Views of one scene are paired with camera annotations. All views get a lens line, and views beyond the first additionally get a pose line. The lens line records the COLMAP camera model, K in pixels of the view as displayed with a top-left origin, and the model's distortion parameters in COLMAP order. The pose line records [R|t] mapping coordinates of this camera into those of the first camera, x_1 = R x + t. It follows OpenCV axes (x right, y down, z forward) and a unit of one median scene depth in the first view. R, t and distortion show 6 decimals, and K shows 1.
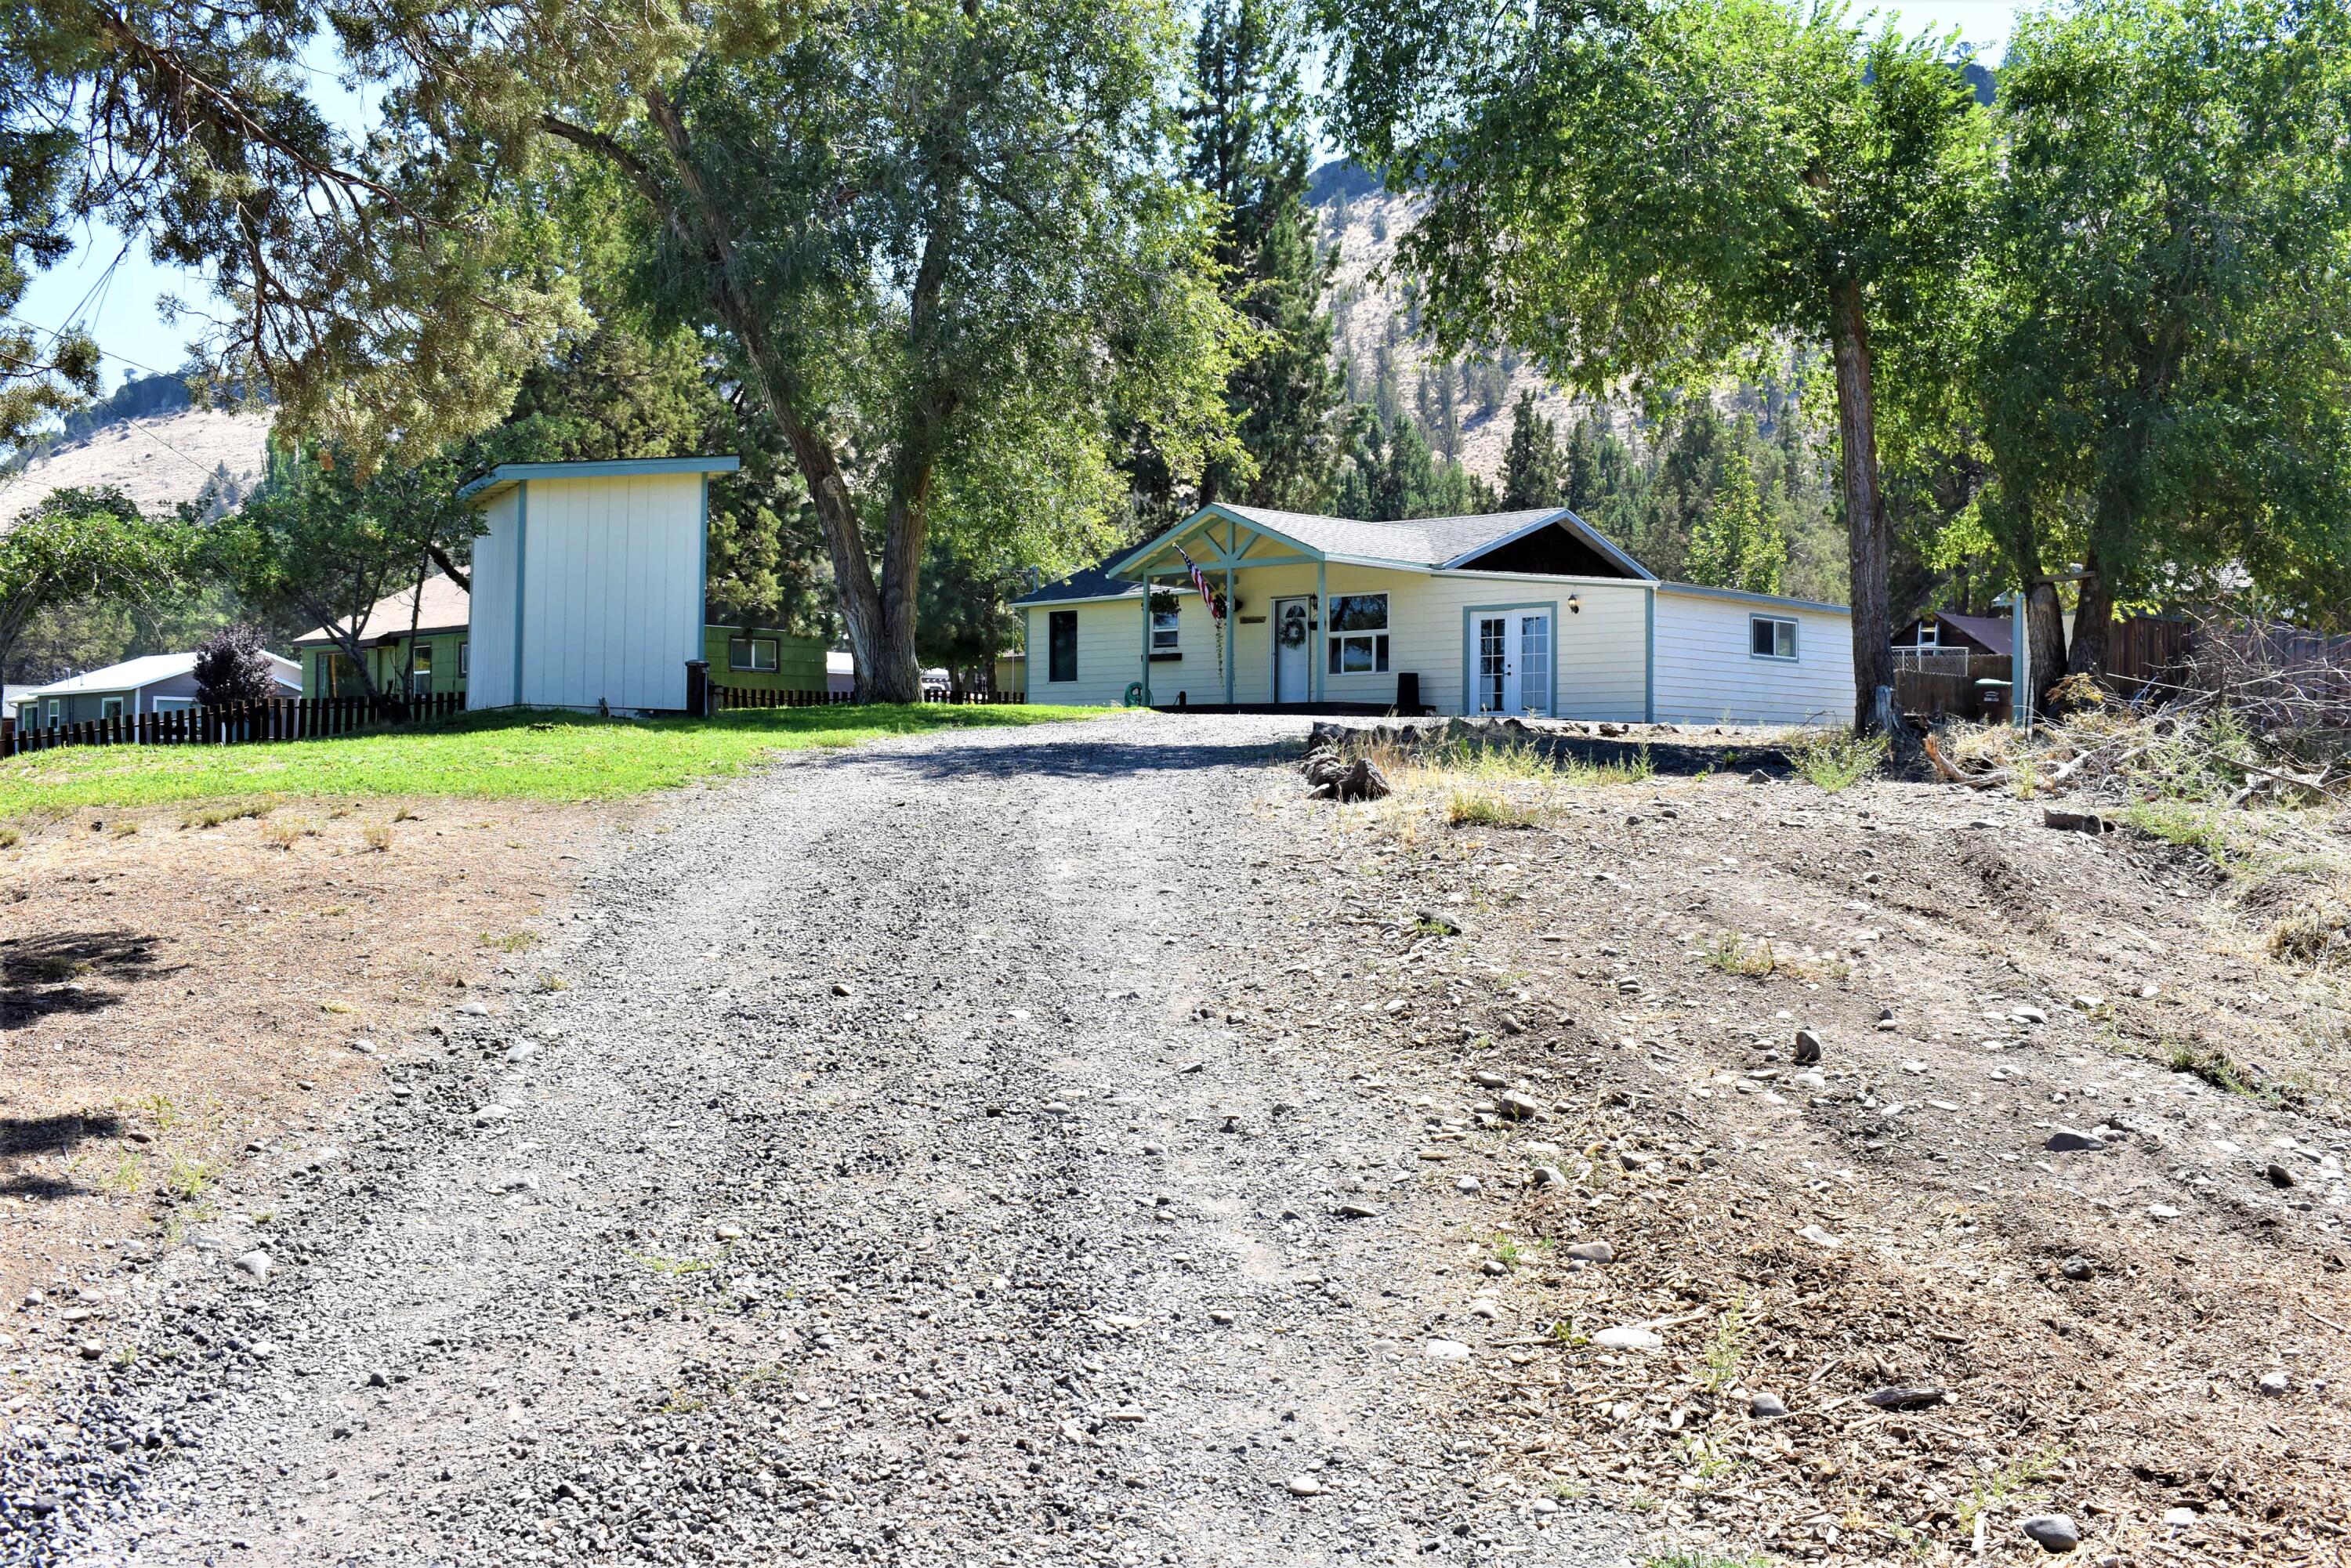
lens RADIAL K [[2497.1, 0, 1175.5], [0, 2497.1, 784.0], [0, 0, 1]] dist [-0.089758, -0.002546]
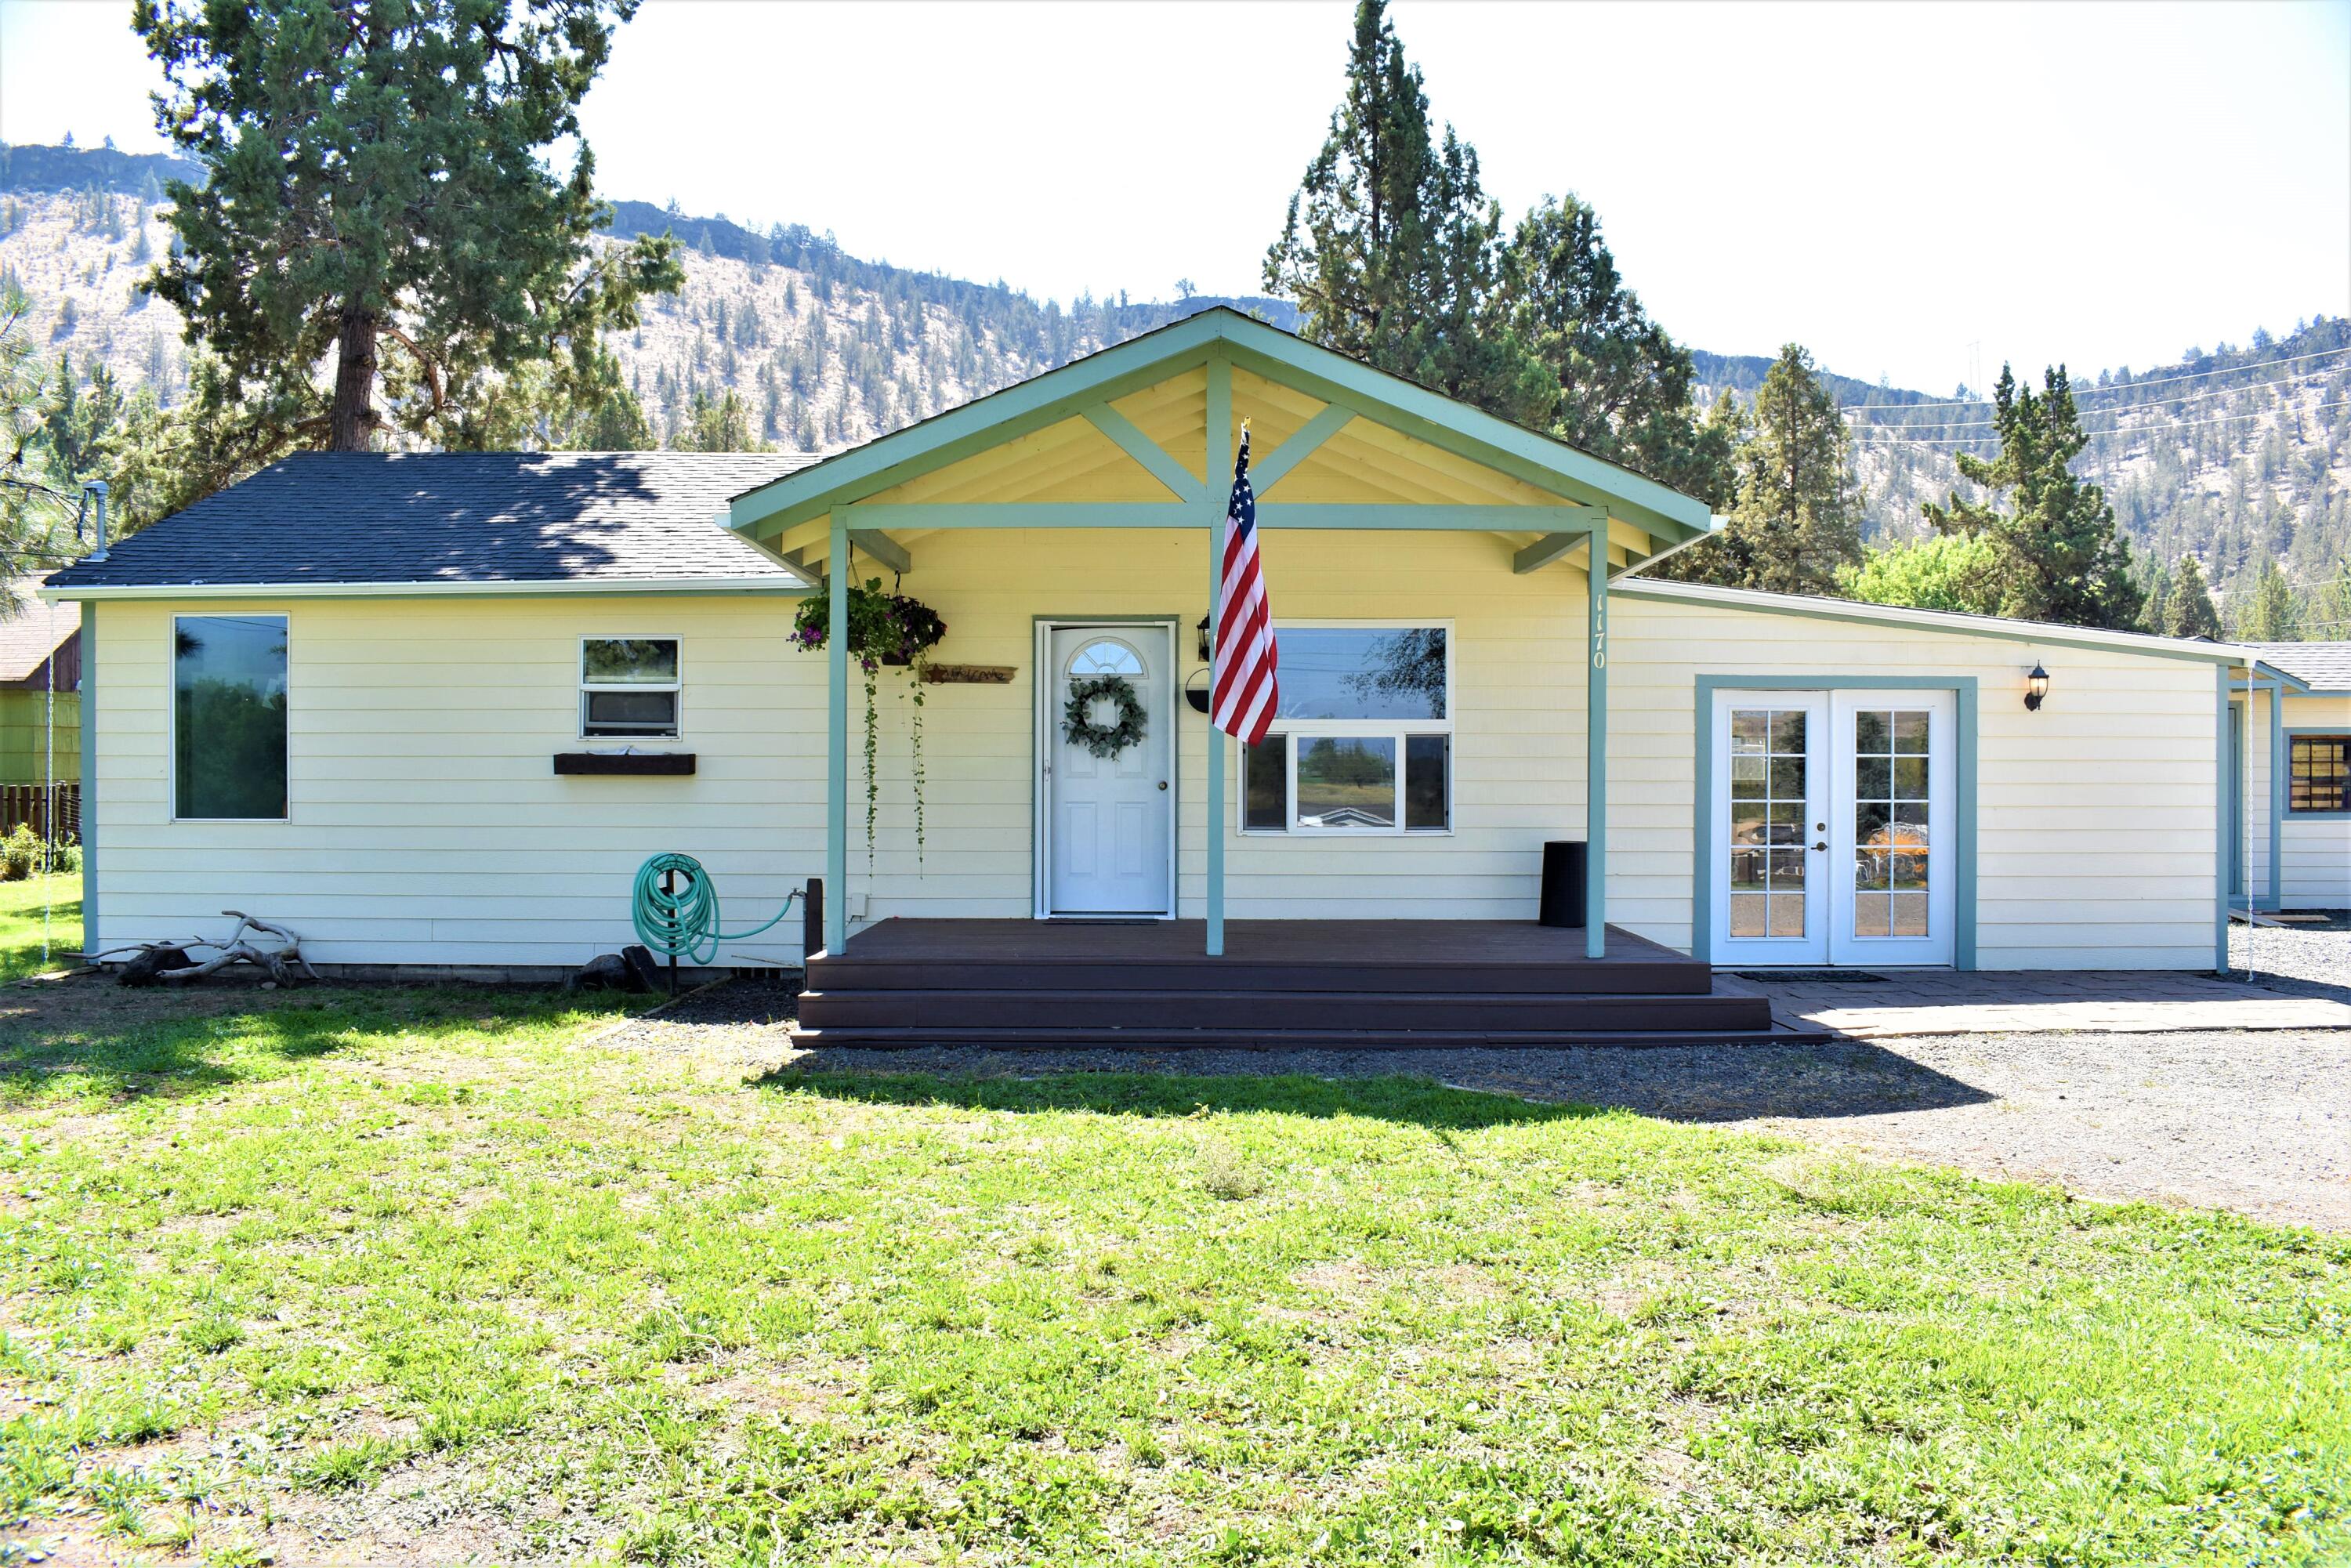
lens RADIAL K [[1835.5, 0, 1189.2], [0, 1835.5, 784.5], [0, 0, 1]] dist [-0.096915, 0.016403]
pose [[0.707538, -0.011126, 0.706588, -0.138146], [-0.000456, 0.999869, 0.016200, -0.054361], [-0.706675, -0.011784, 0.707440, 0.792293]]
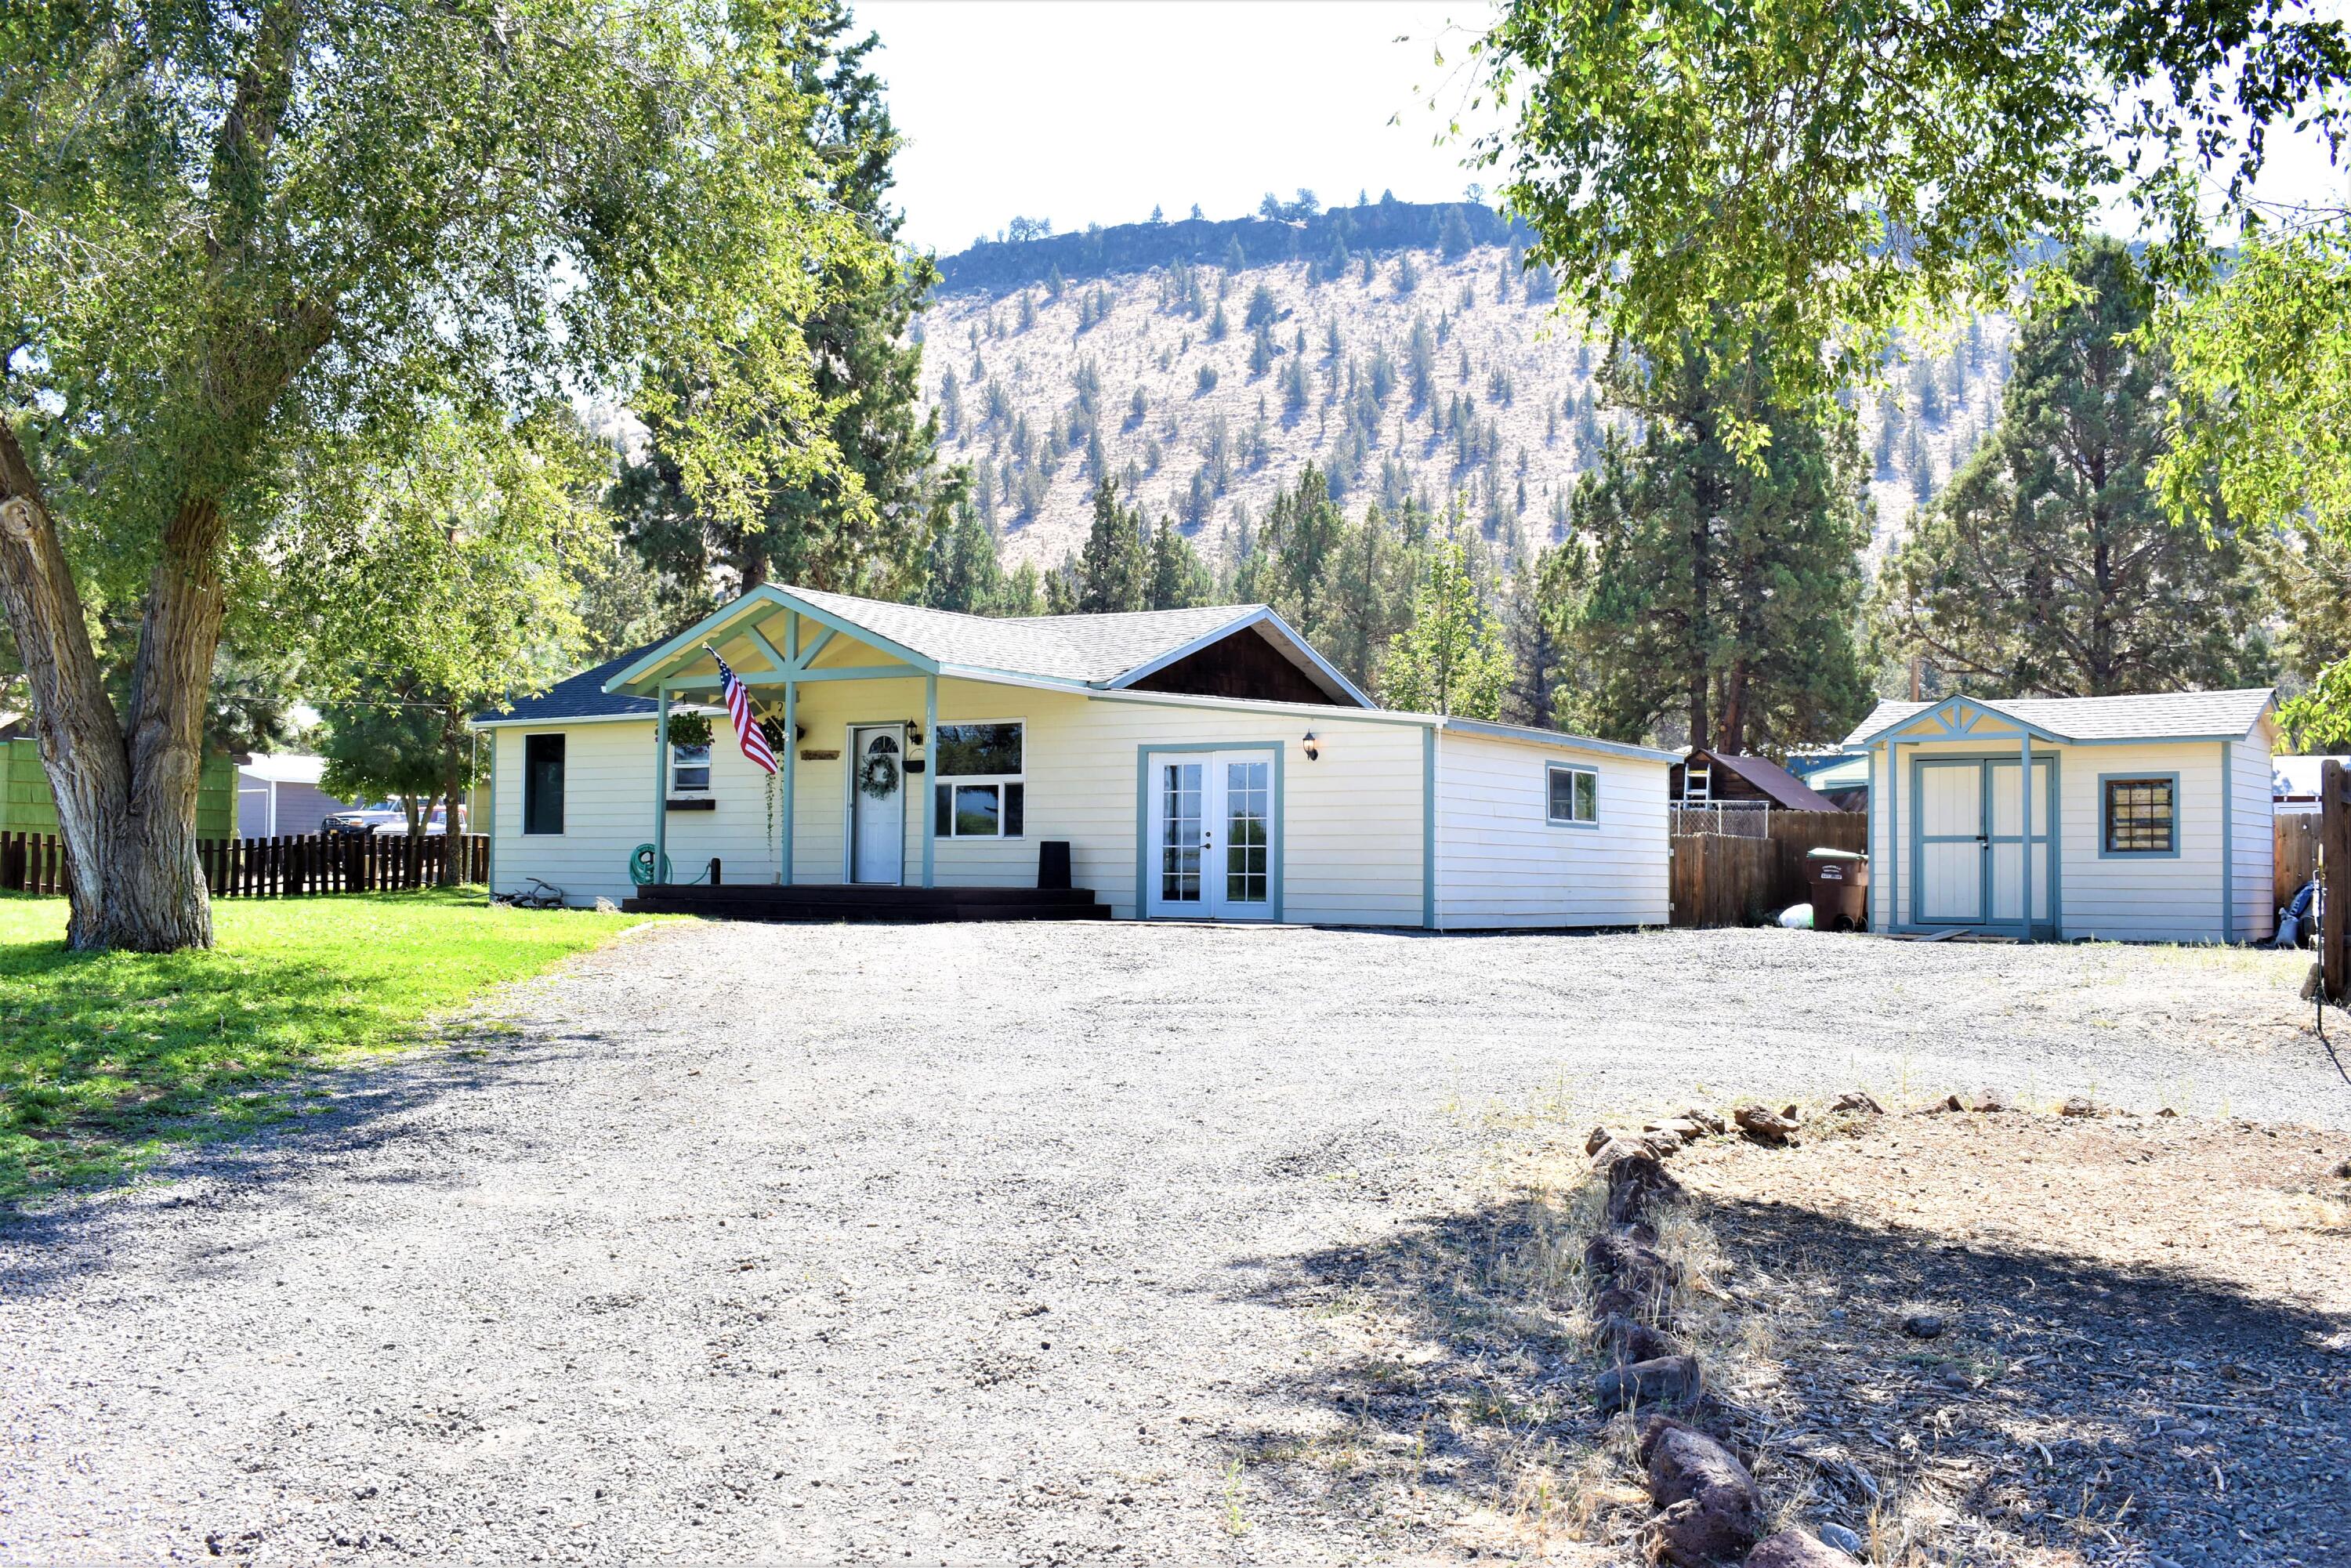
lens RADIAL K [[2350.9, 0, 1189.2], [0, 2350.9, 782.2], [0, 0, 1]] dist [-0.066743, 0.002621]
pose [[0.979530, 0.011735, 0.200957, 0.000552], [-0.004238, 0.999280, -0.037696, -0.034452], [-0.201254, 0.036072, 0.978875, 0.345697]]
